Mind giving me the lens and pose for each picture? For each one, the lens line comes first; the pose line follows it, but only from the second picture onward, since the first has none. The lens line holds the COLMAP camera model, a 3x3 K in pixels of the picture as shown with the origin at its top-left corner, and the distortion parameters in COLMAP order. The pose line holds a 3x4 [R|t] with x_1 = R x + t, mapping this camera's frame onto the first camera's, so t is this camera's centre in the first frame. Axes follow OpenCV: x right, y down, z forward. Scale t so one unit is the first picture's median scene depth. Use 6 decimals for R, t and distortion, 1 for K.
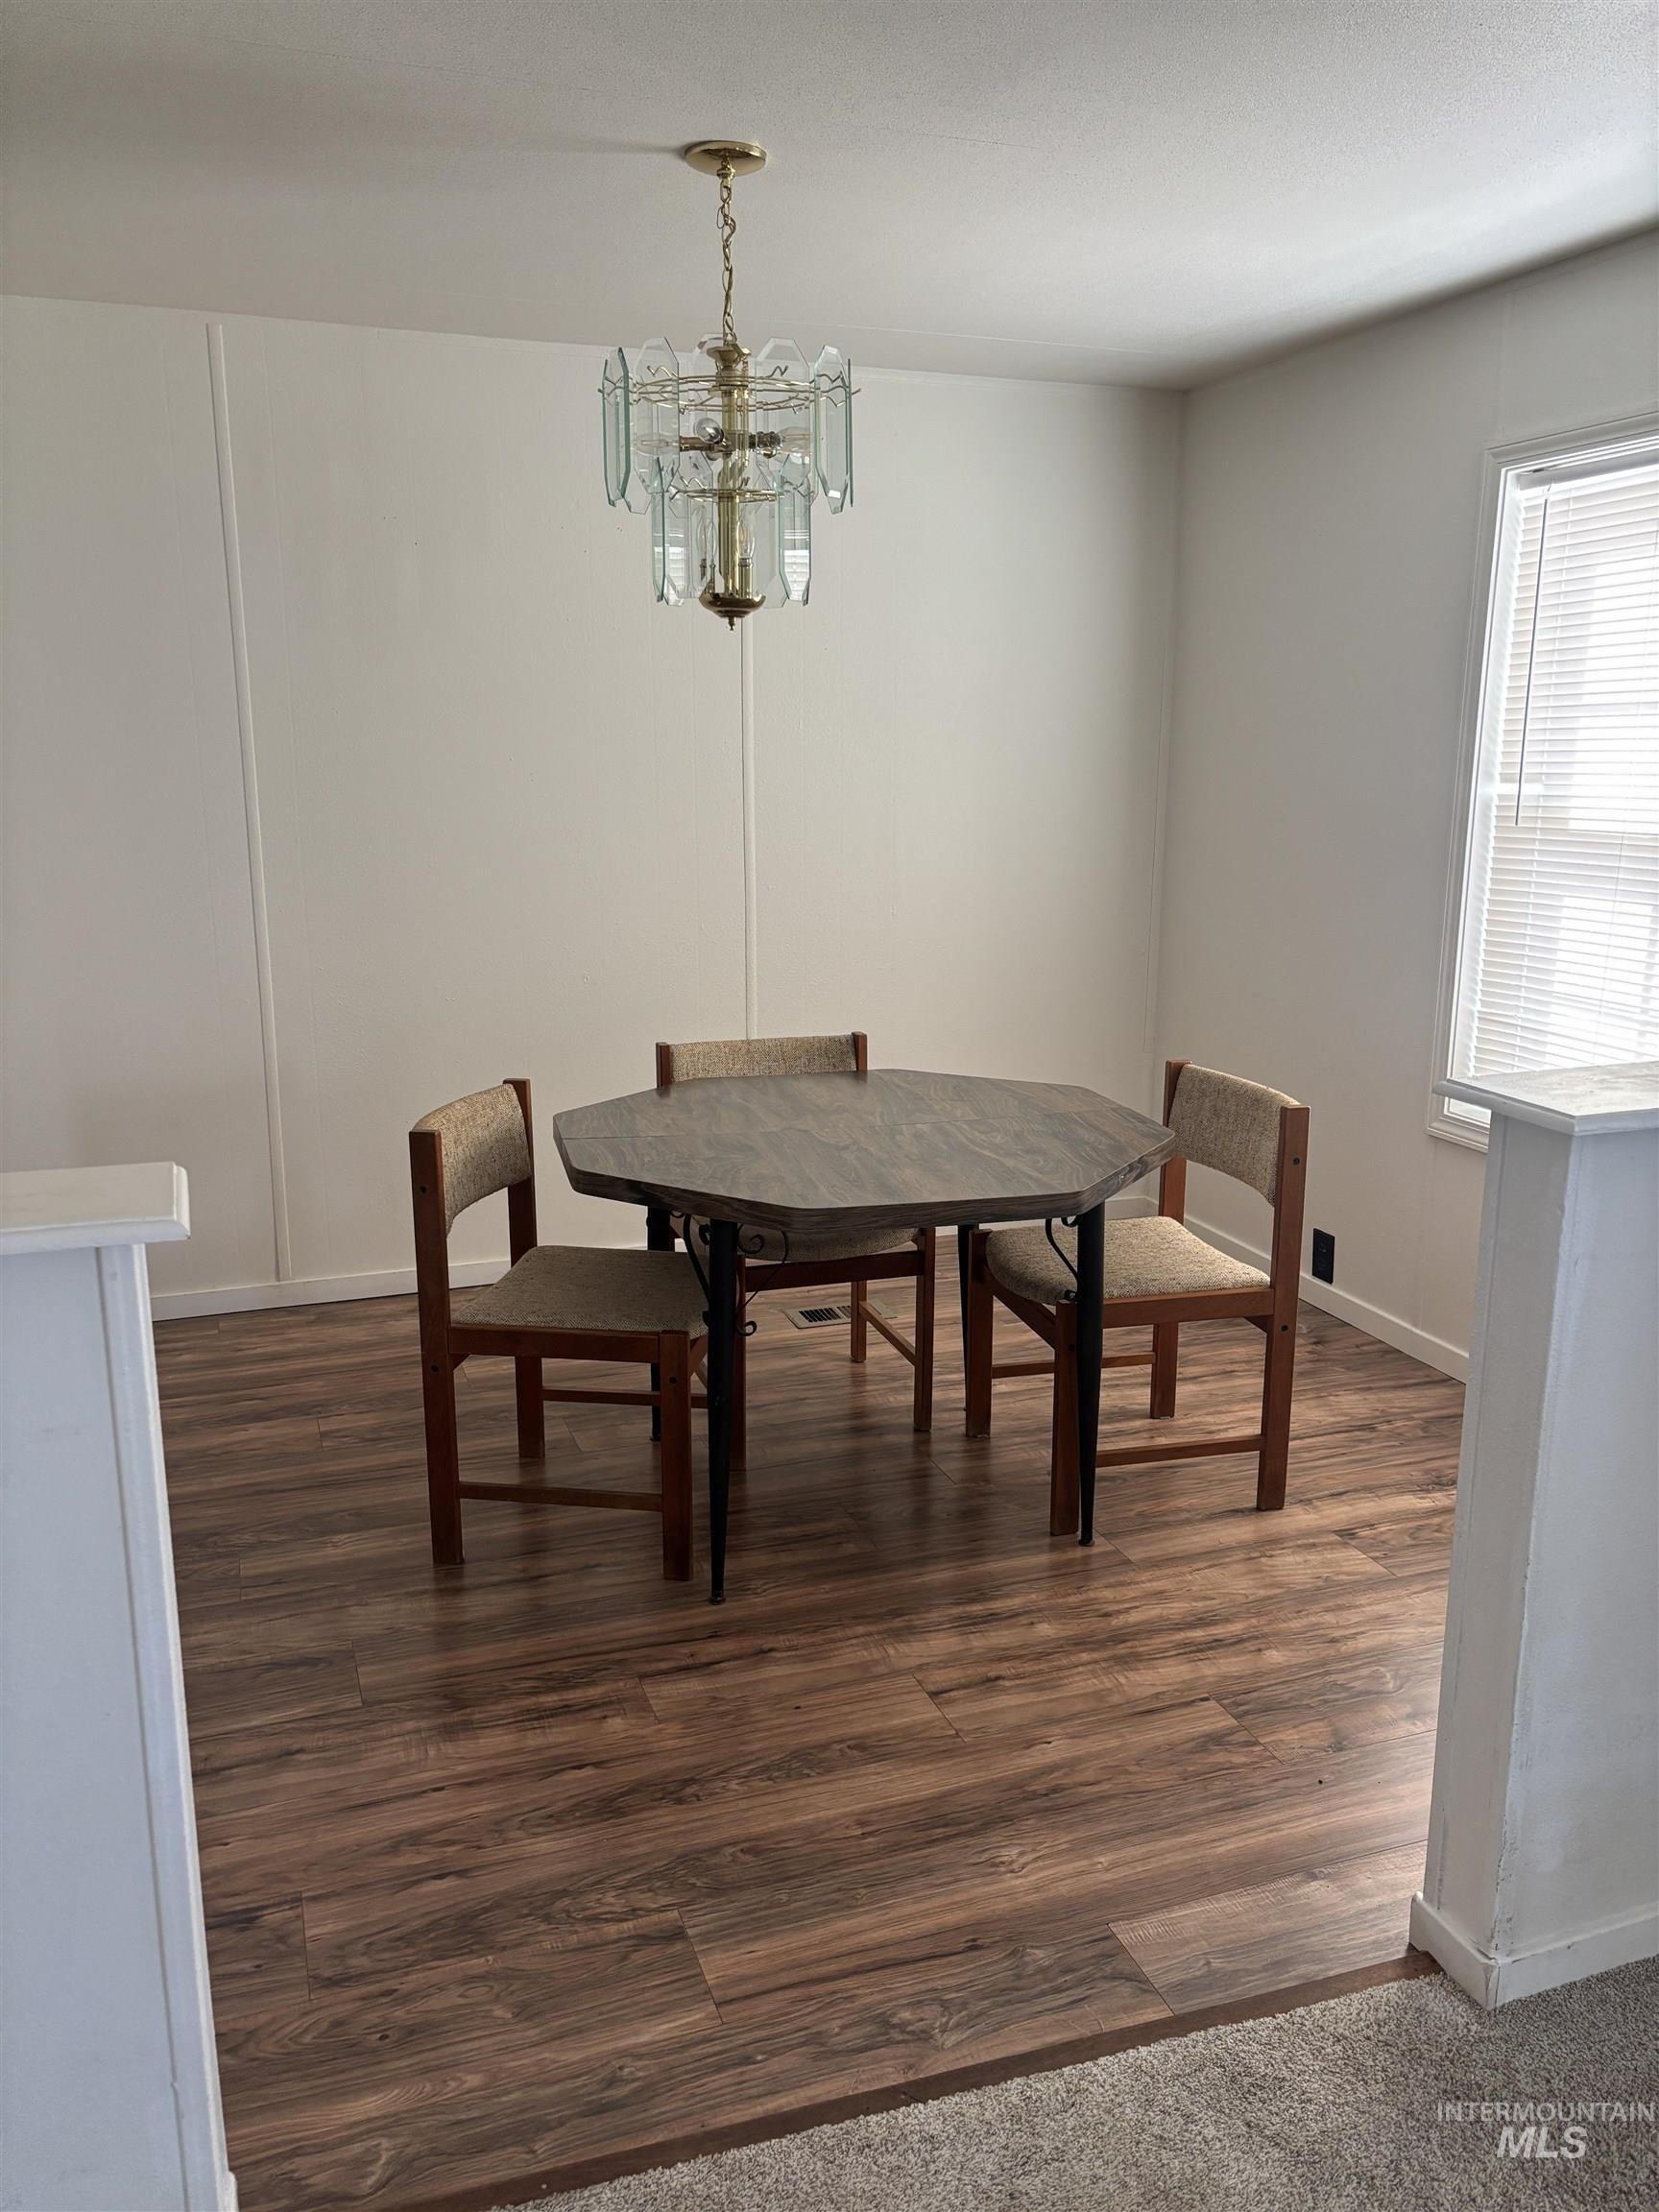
lens RADIAL K [[1702.1, 0, 829.5], [0, 1702.1, 1106.0], [0, 0, 1]] dist [0.004202, -0.002271]
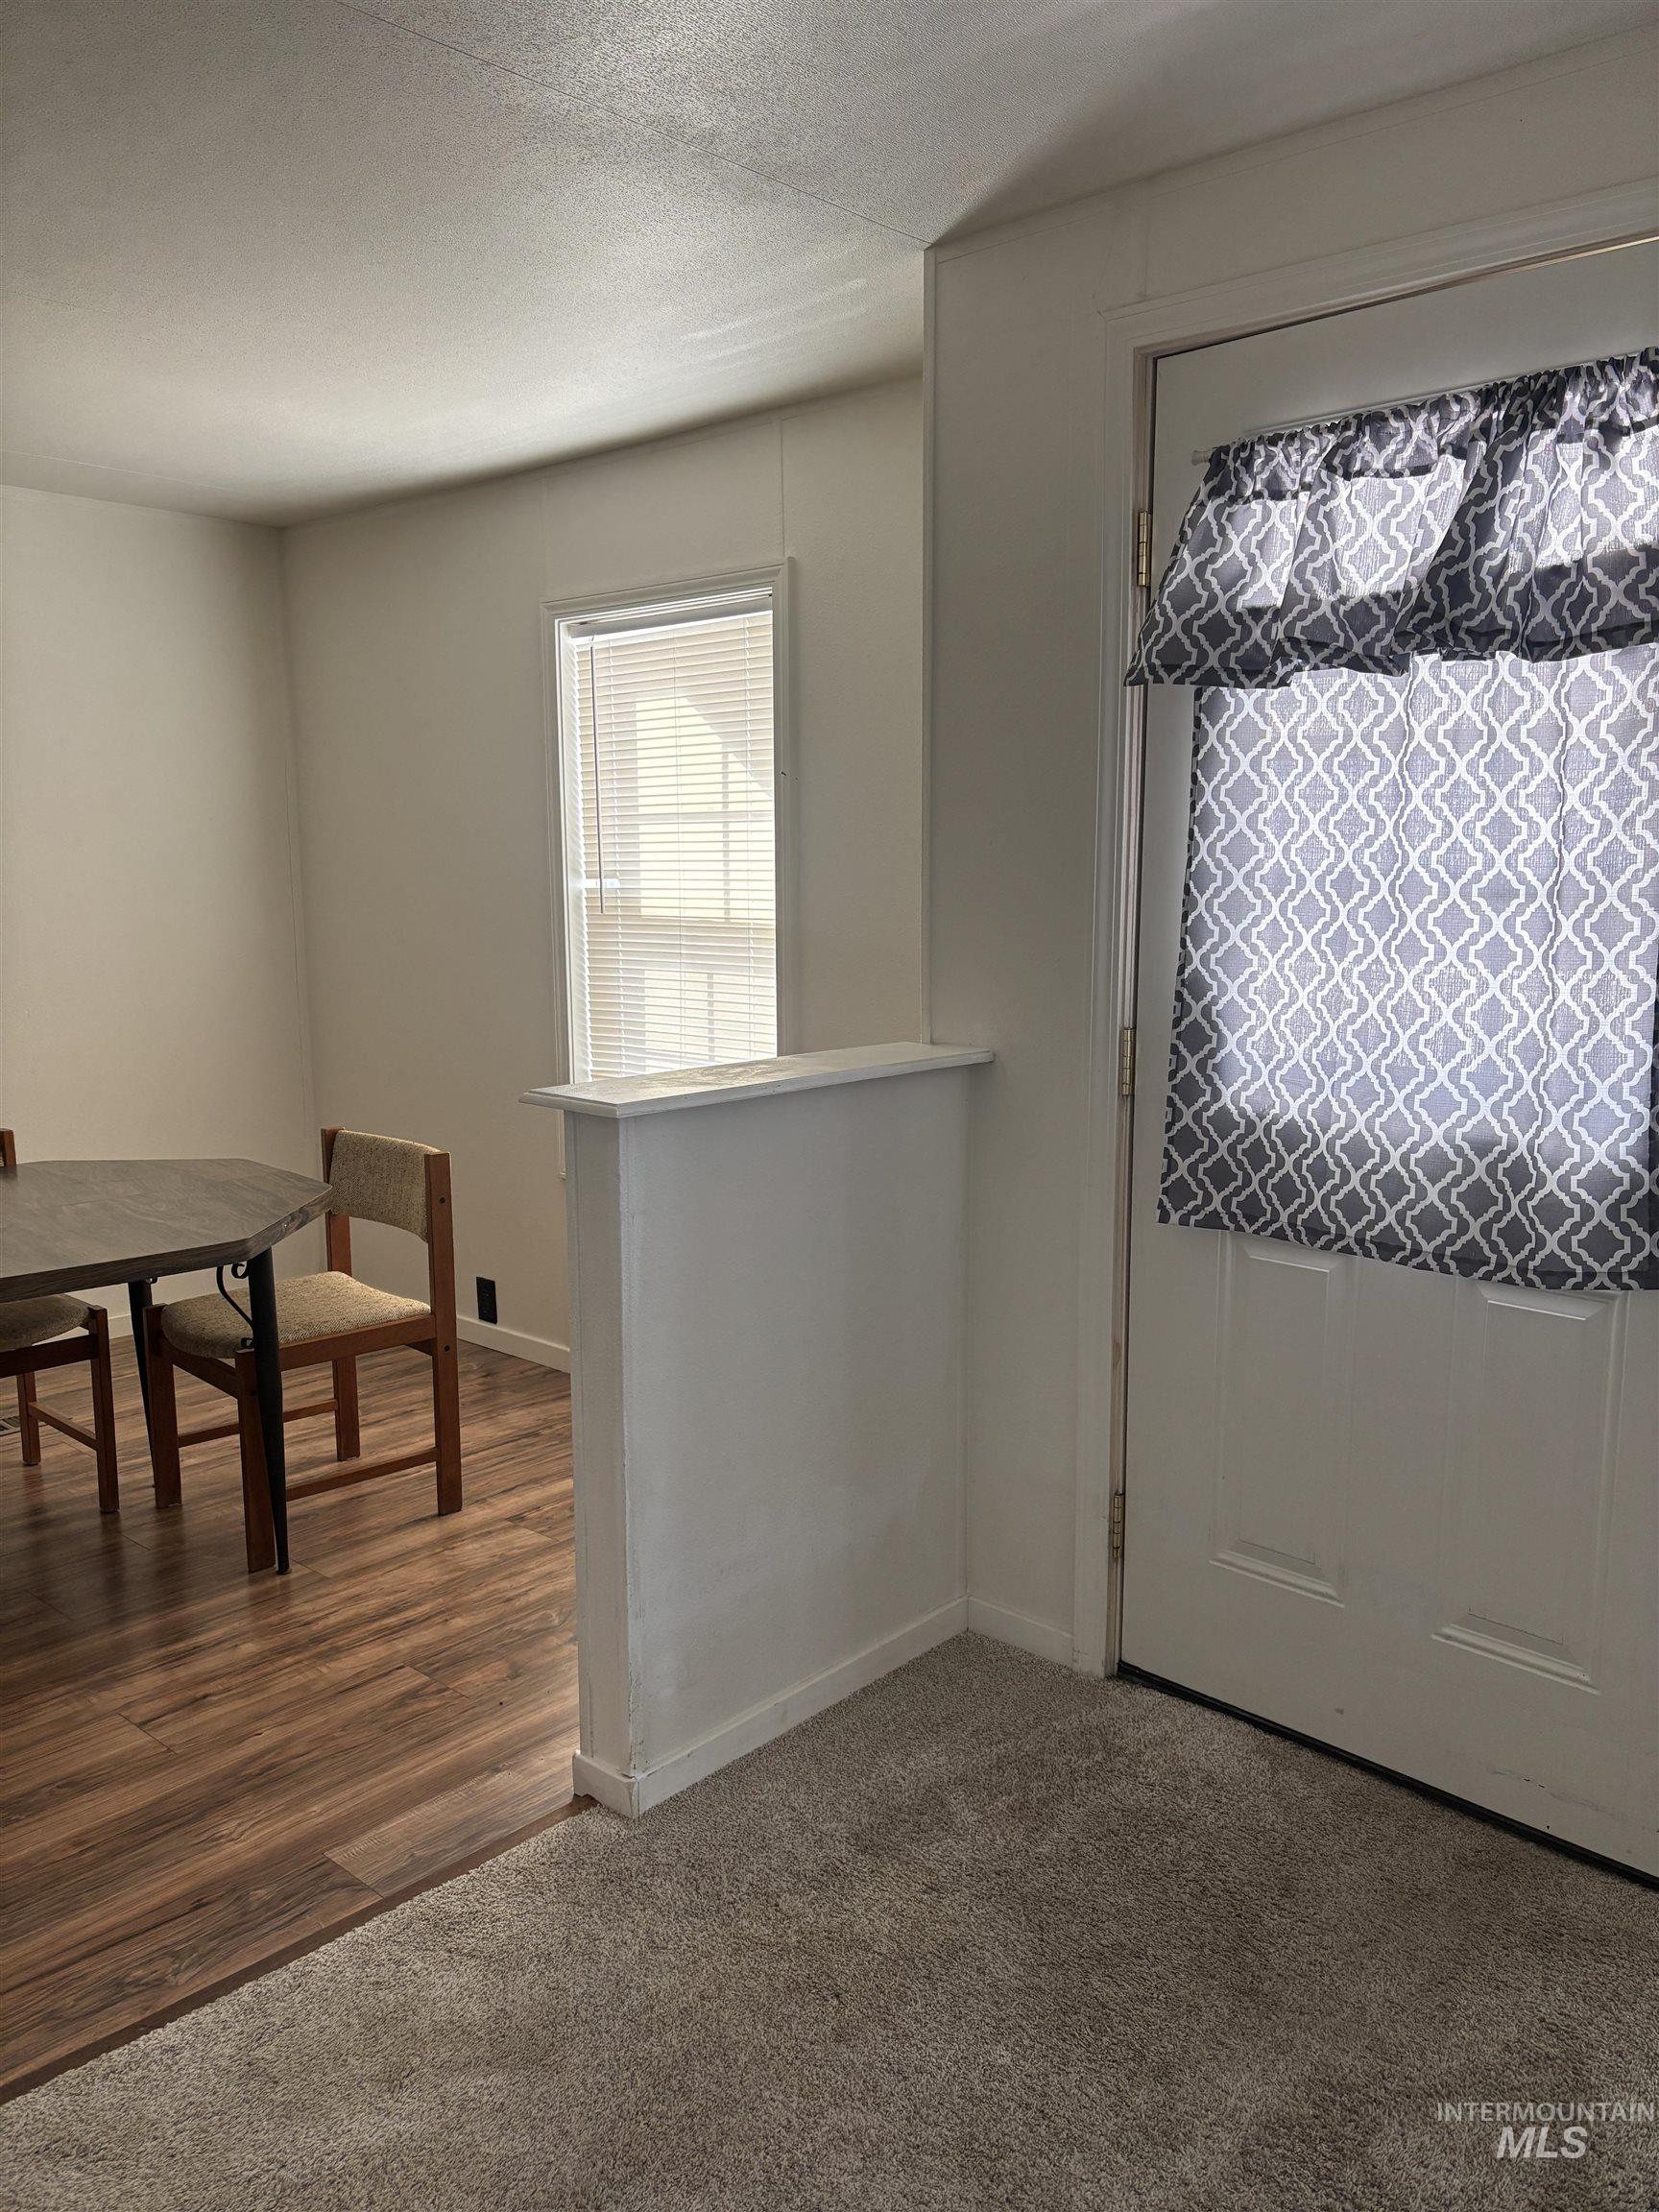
lens RADIAL K [[1659.6, 0, 828.0], [0, 1659.6, 1126.0], [0, 0, 1]] dist [0.060027, -0.060227]
pose [[0.883808, -0.079598, 0.461030, -0.012049], [0.103702, 0.994238, -0.027142, 0.040096], [-0.456213, 0.071798, 0.886970, -0.127825]]
